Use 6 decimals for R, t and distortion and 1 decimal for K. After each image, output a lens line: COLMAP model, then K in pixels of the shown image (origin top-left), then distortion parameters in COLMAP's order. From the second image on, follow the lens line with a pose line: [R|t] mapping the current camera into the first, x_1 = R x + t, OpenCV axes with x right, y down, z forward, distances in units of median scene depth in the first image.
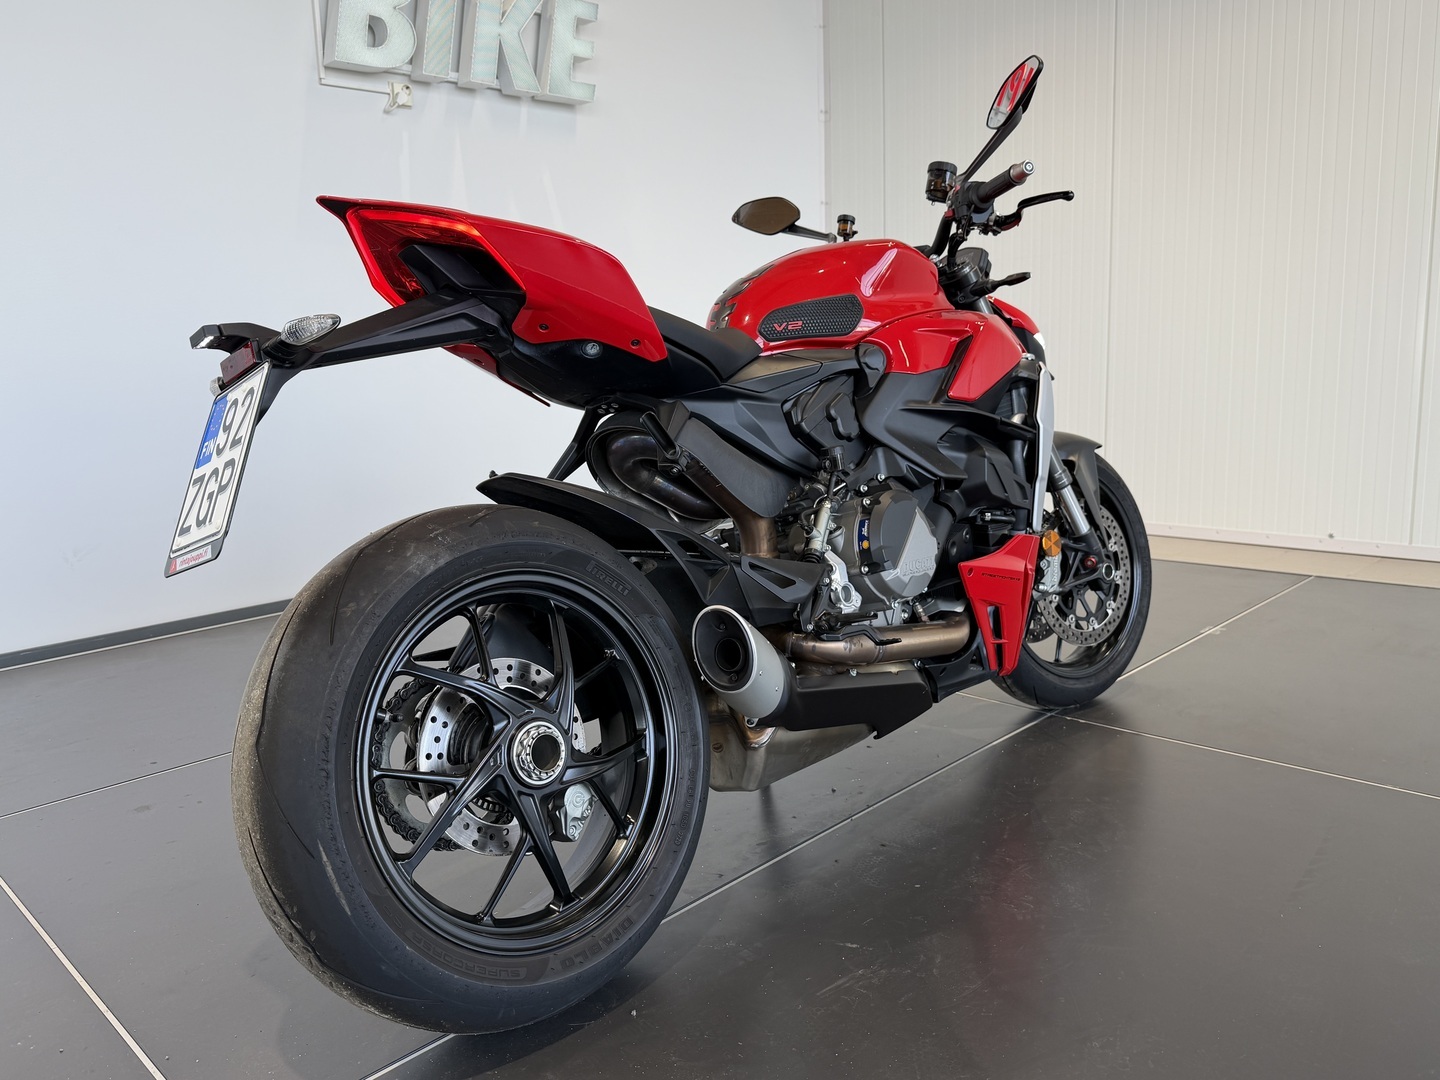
lens RADIAL K [[1111.4, 0, 725.8], [0, 1111.4, 533.3], [0, 0, 1]] dist [0.080705, -0.140925]
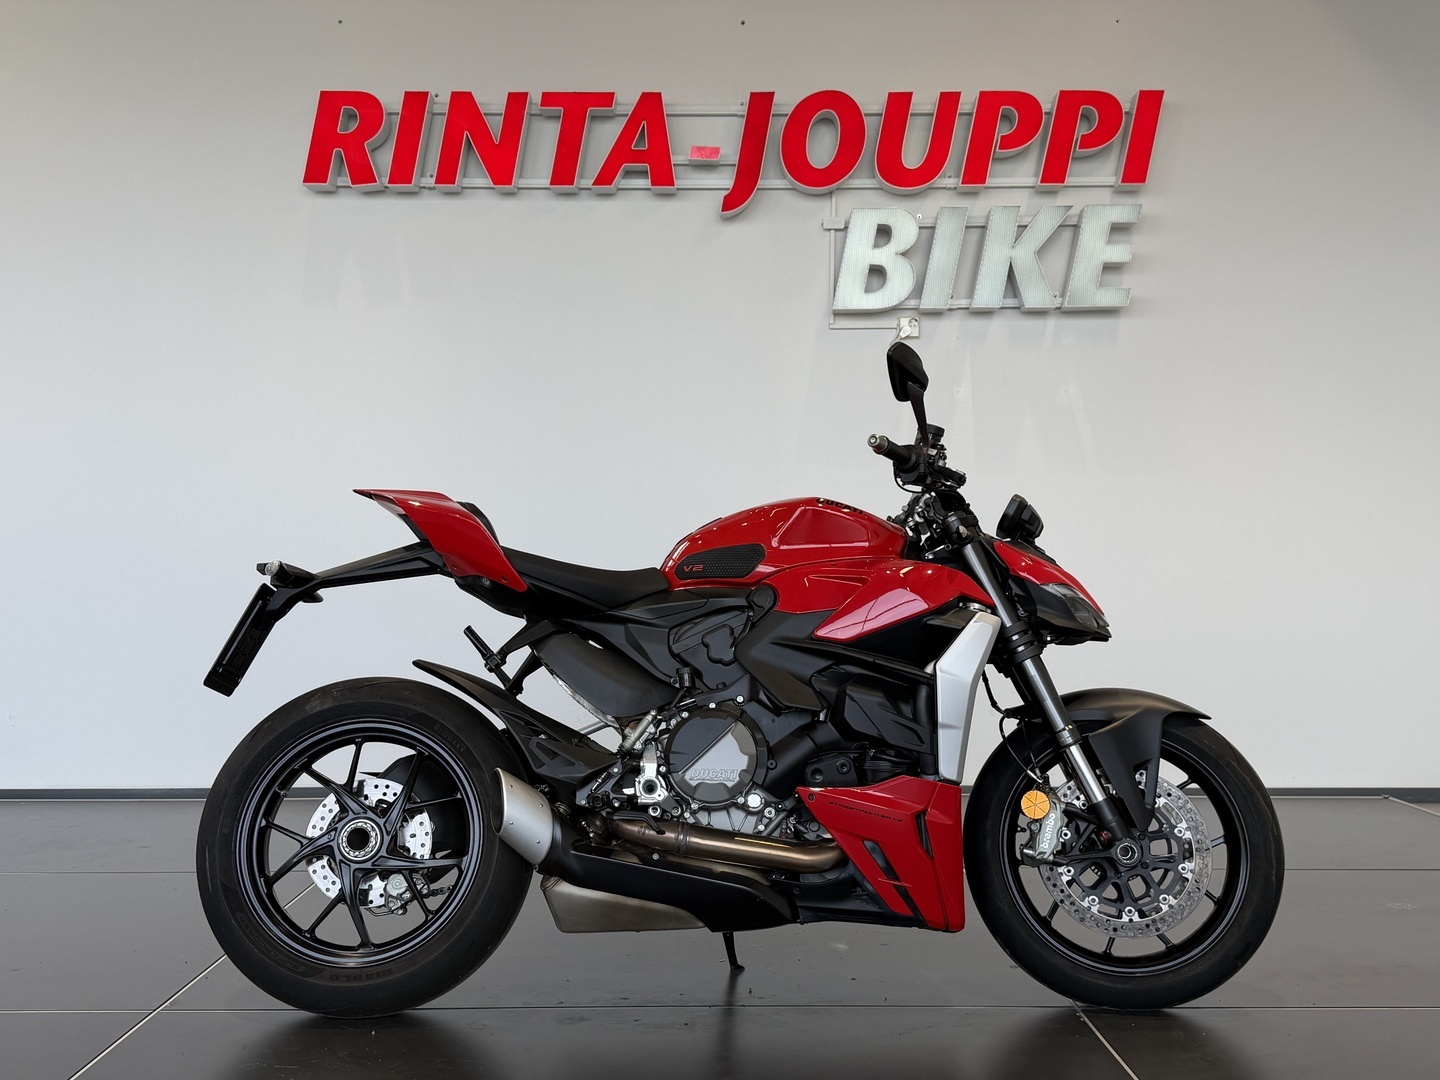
lens RADIAL K [[1476.5, 0, 720.0], [0, 1476.5, 540.0], [0, 0, 1]] dist [0.246074, -0.701916]
pose [[0.690694, 0.028264, -0.722595, 1.185894], [-0.144506, 0.984477, -0.099618, -0.054213], [0.708562, 0.173224, 0.684056, -0.099573]]
